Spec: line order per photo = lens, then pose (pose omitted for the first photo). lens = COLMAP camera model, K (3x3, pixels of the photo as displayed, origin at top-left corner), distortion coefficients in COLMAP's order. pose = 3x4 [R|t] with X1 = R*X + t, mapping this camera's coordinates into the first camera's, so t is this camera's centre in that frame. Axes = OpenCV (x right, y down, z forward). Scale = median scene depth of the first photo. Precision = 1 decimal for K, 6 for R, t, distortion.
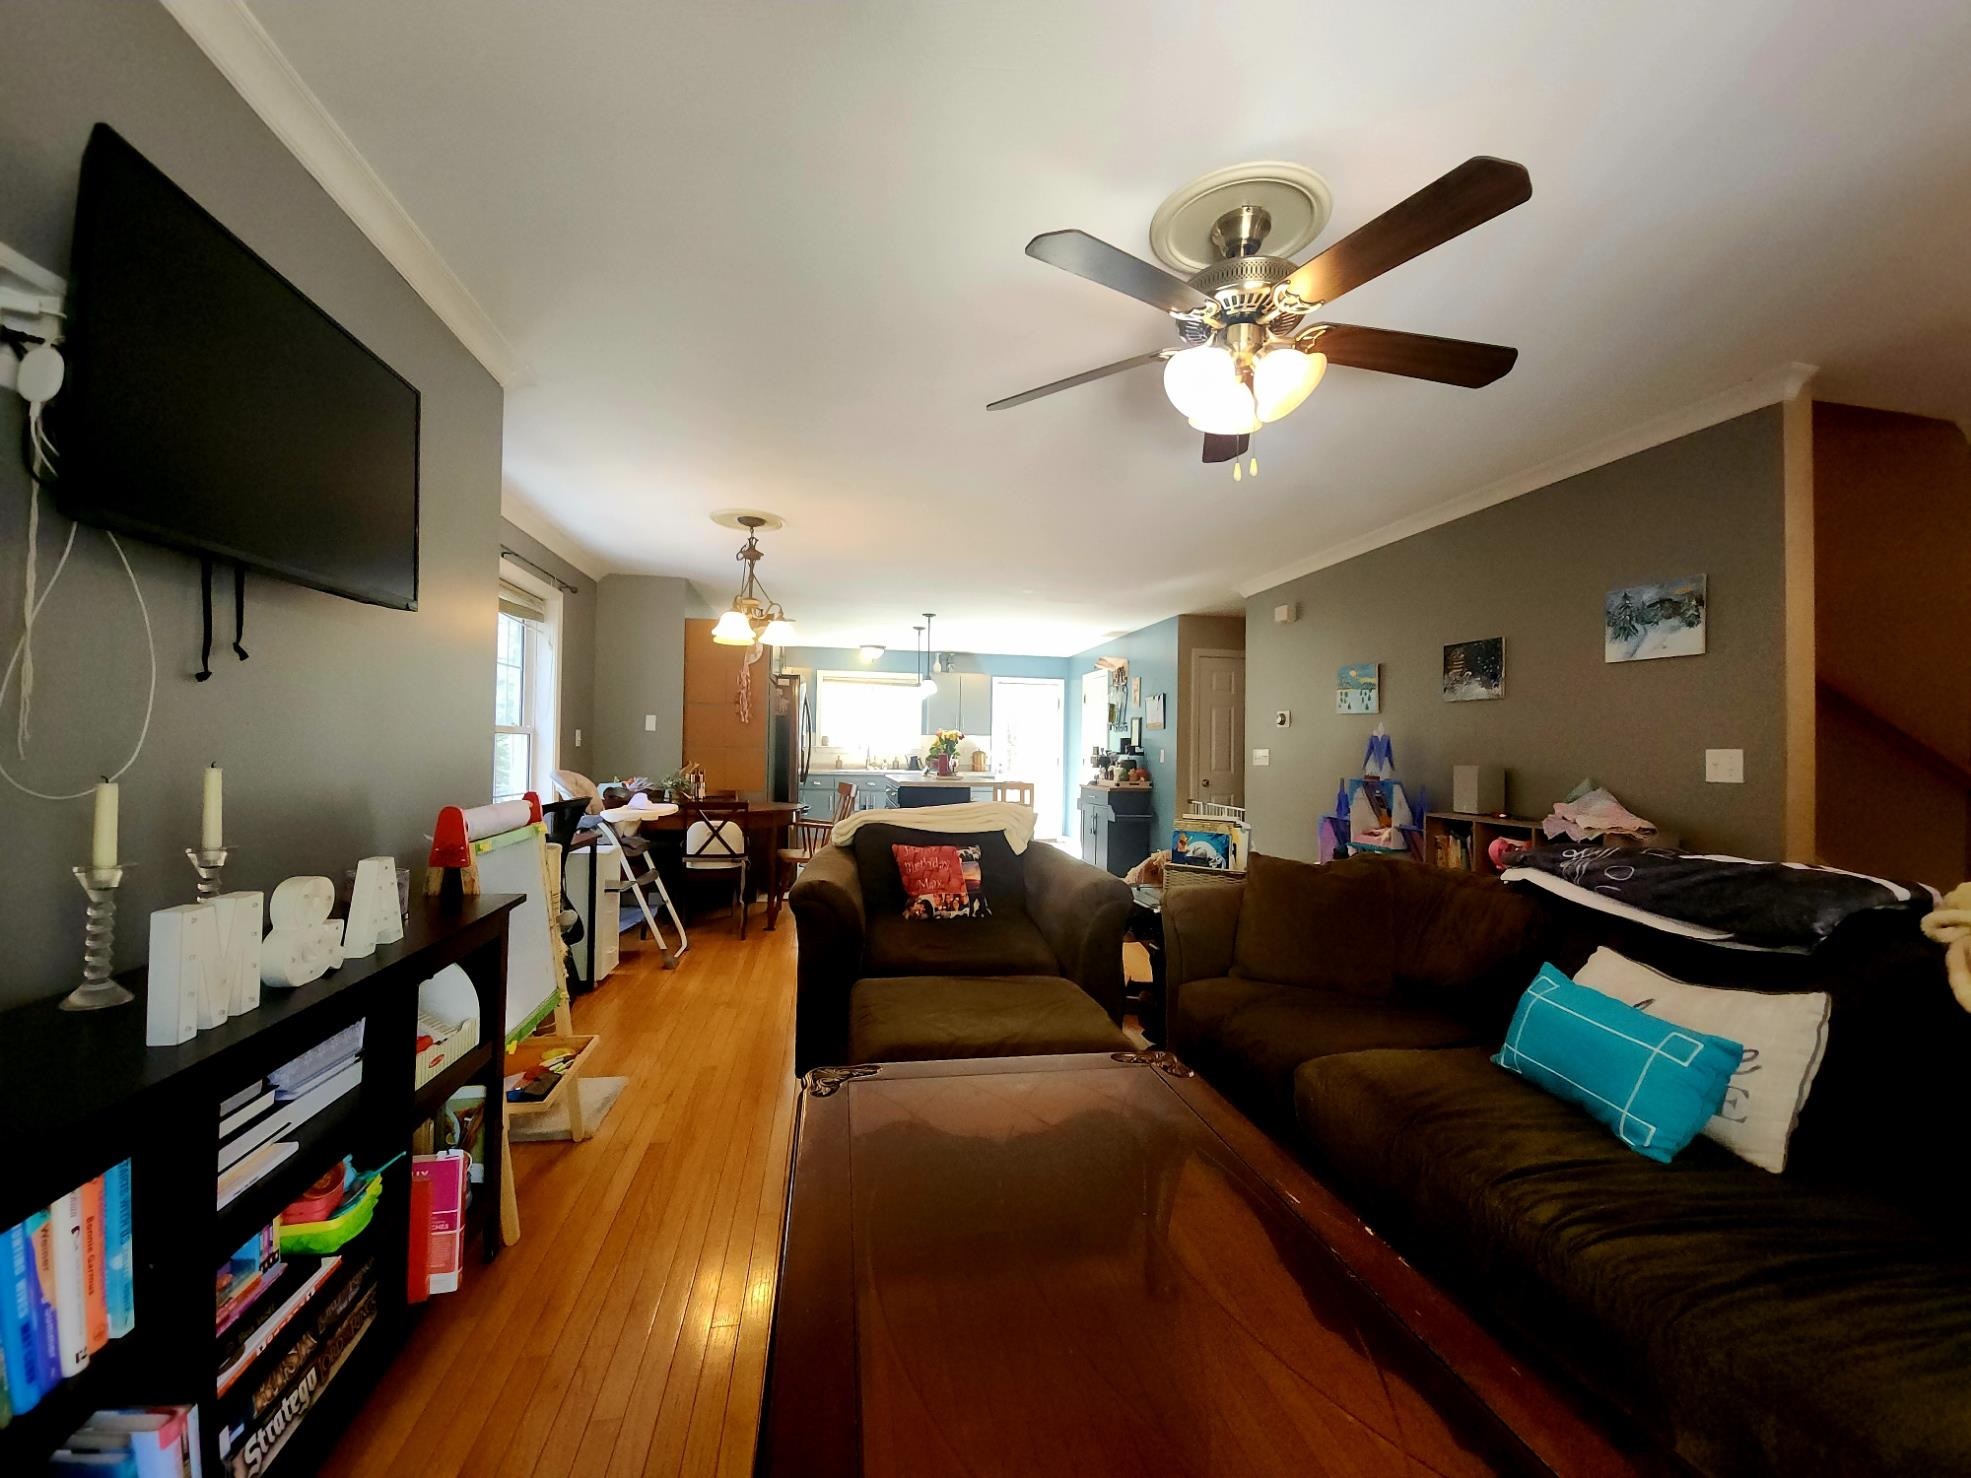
lens RADIAL K [[810.5, 0, 983.7], [0, 810.5, 742.2], [0, 0, 1]] dist [0.006291, -0.001906]
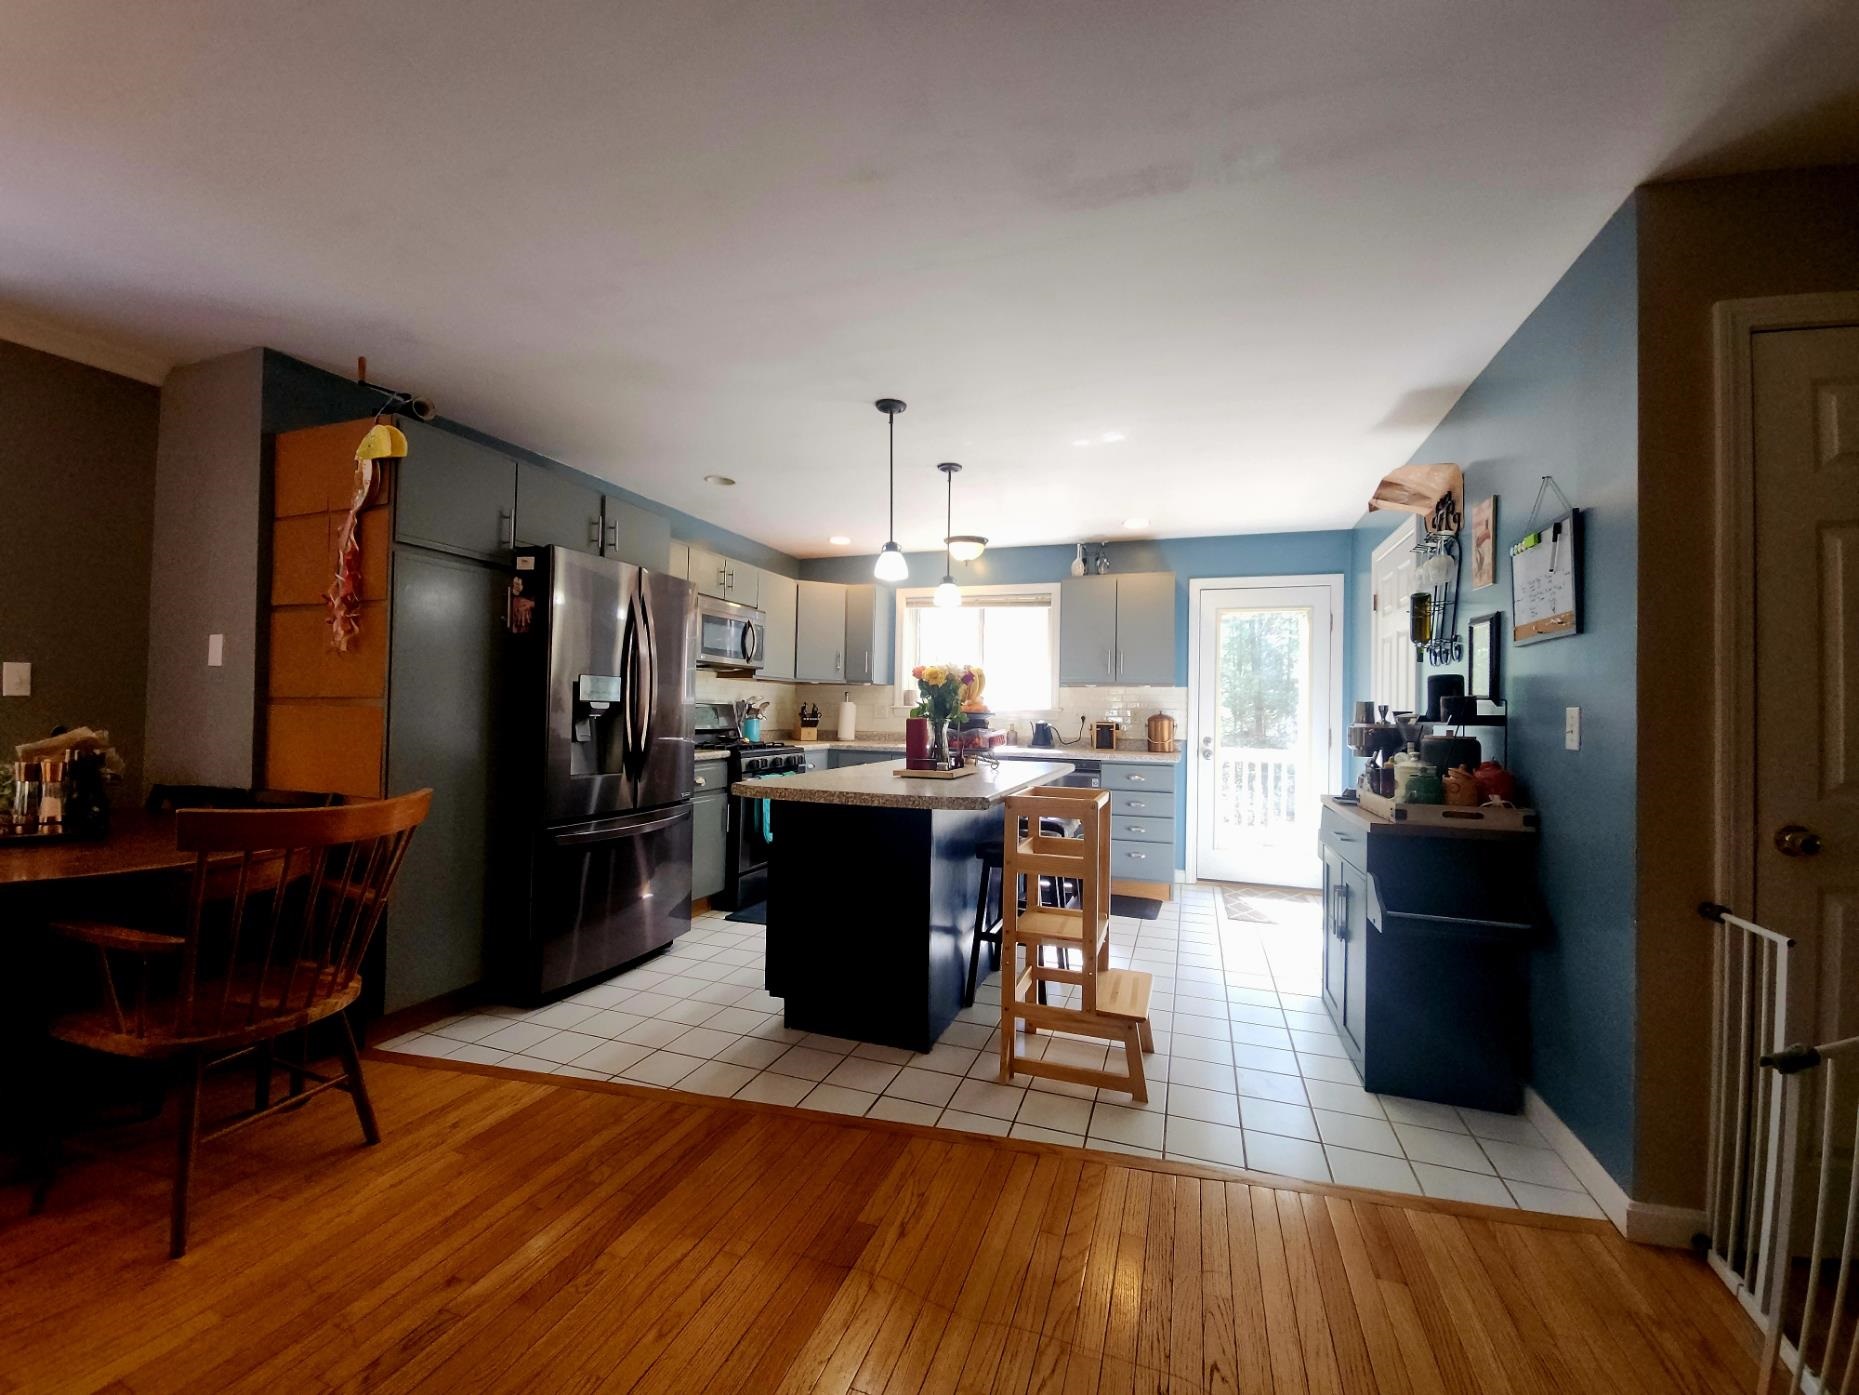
lens RADIAL K [[764.5, 0, 928.6], [0, 764.5, 697.7], [0, 0, 1]] dist [0.006291, -0.001906]
pose [[0.868581, -0.009174, -0.495463, 0.144044], [0.001070, 0.999861, -0.016638, 0.009757], [0.495547, 0.013922, 0.868470, 0.597536]]
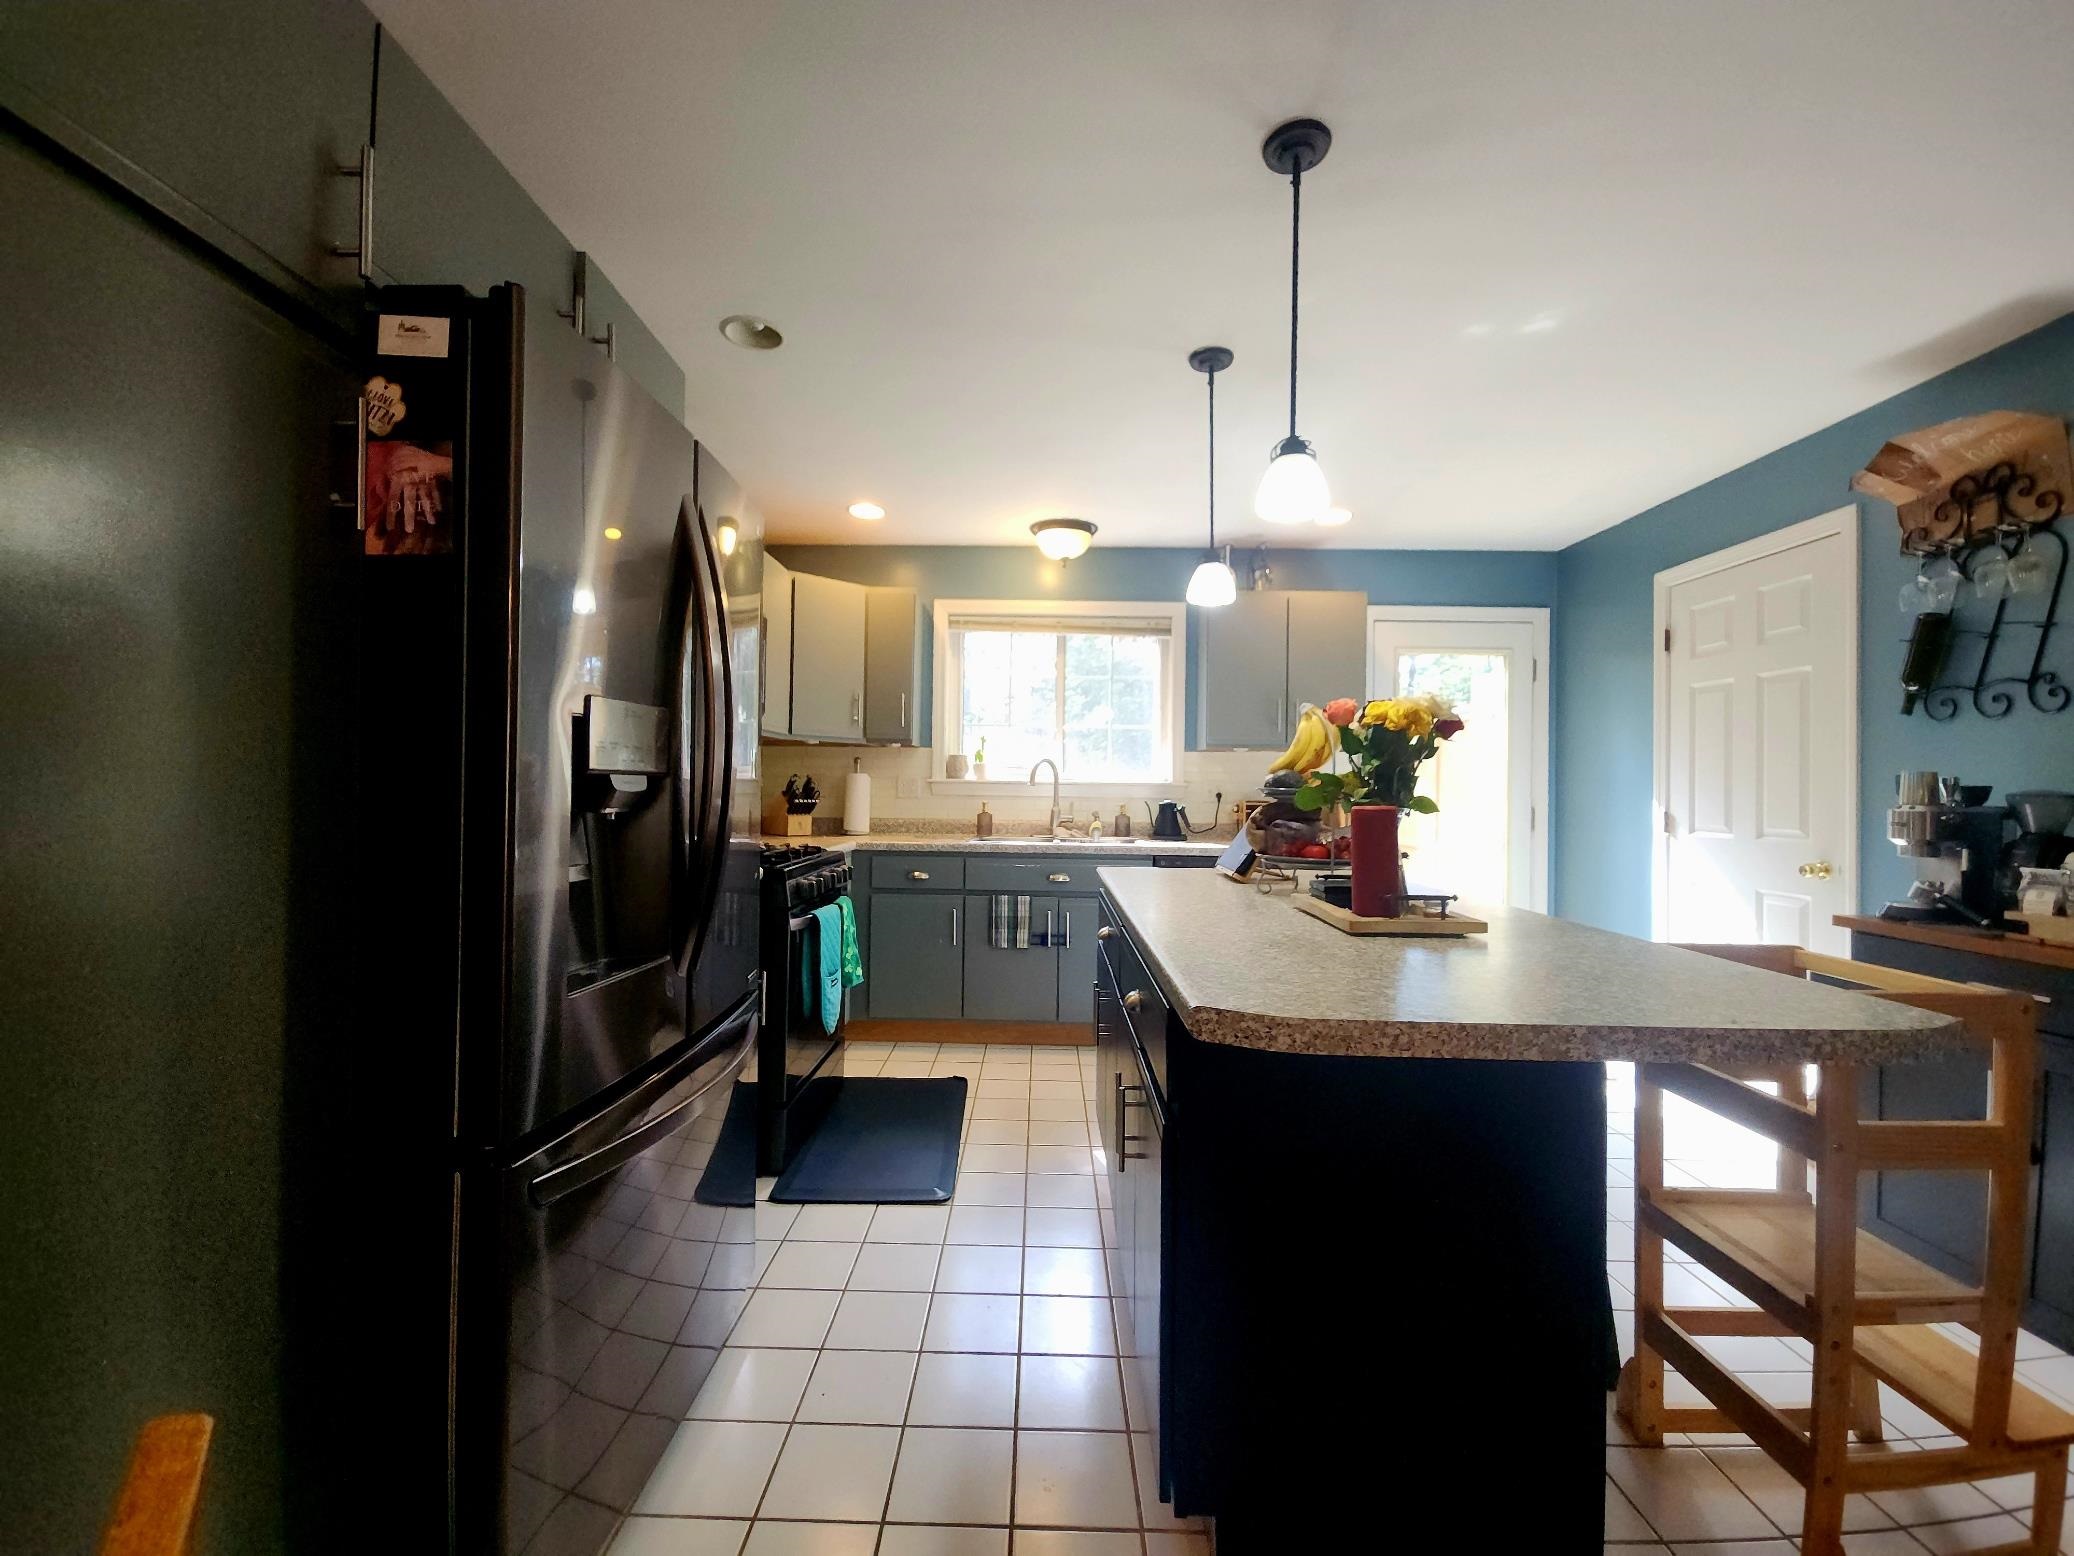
lens RADIAL K [[852.9, 0, 1035.1], [0, 852.9, 775.9], [0, 0, 1]] dist [0.006291, -0.001906]
pose [[0.981315, -0.006601, -0.192295, -0.085526], [0.005379, 0.999962, -0.006875, 0.007362], [0.192333, 0.005712, 0.981313, 0.709240]]
